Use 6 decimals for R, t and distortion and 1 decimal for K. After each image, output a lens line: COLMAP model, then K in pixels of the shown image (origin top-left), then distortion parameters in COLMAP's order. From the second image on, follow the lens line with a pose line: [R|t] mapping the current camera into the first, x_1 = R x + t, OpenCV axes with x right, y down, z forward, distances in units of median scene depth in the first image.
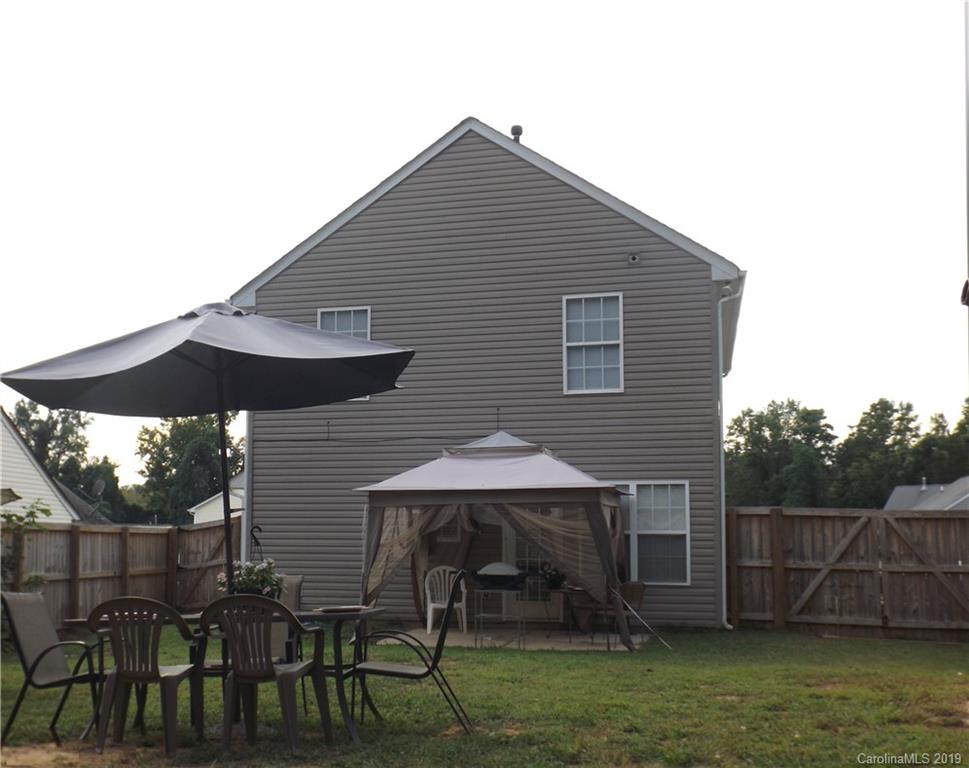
lens RADIAL K [[1828.1, 0, 484.1], [0, 1828.1, 384.3], [0, 0, 1]] dist [-0.008524, 0.000000]
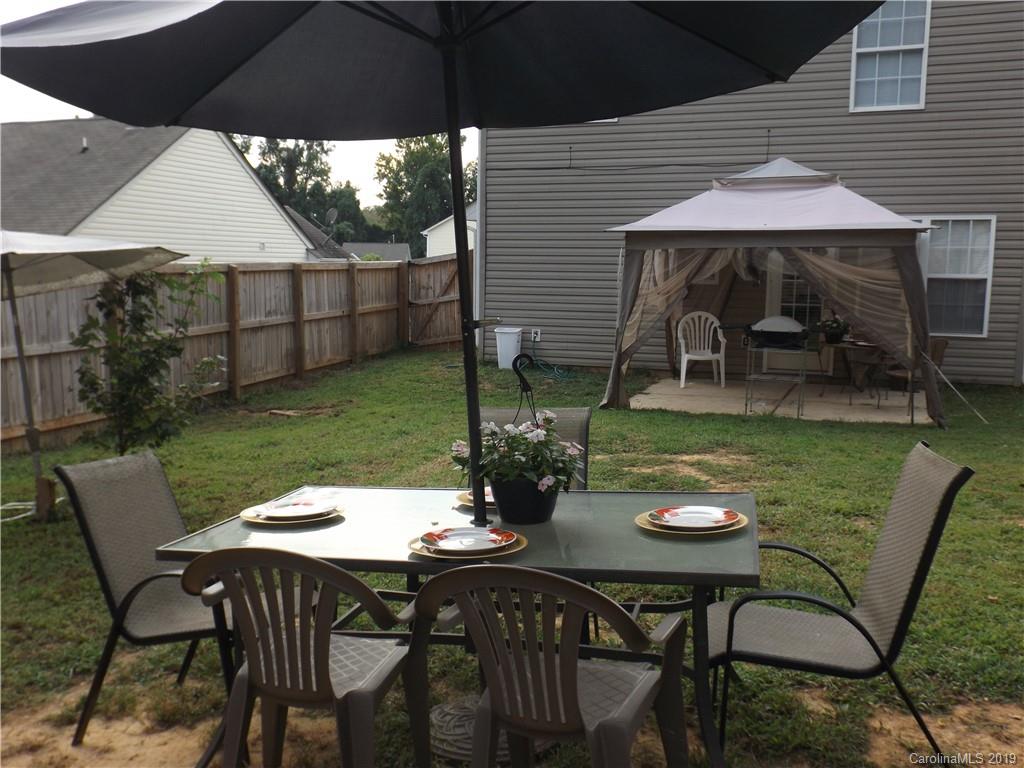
lens RADIAL K [[973.0, 0, 486.7], [0, 973.0, 387.7], [0, 0, 1]] dist [-0.008743, 0.000000]
pose [[0.994361, 0.018390, -0.104439, -0.074600], [0.009321, 0.965880, 0.258822, 0.010850], [0.105636, -0.258336, 0.960262, 0.516237]]
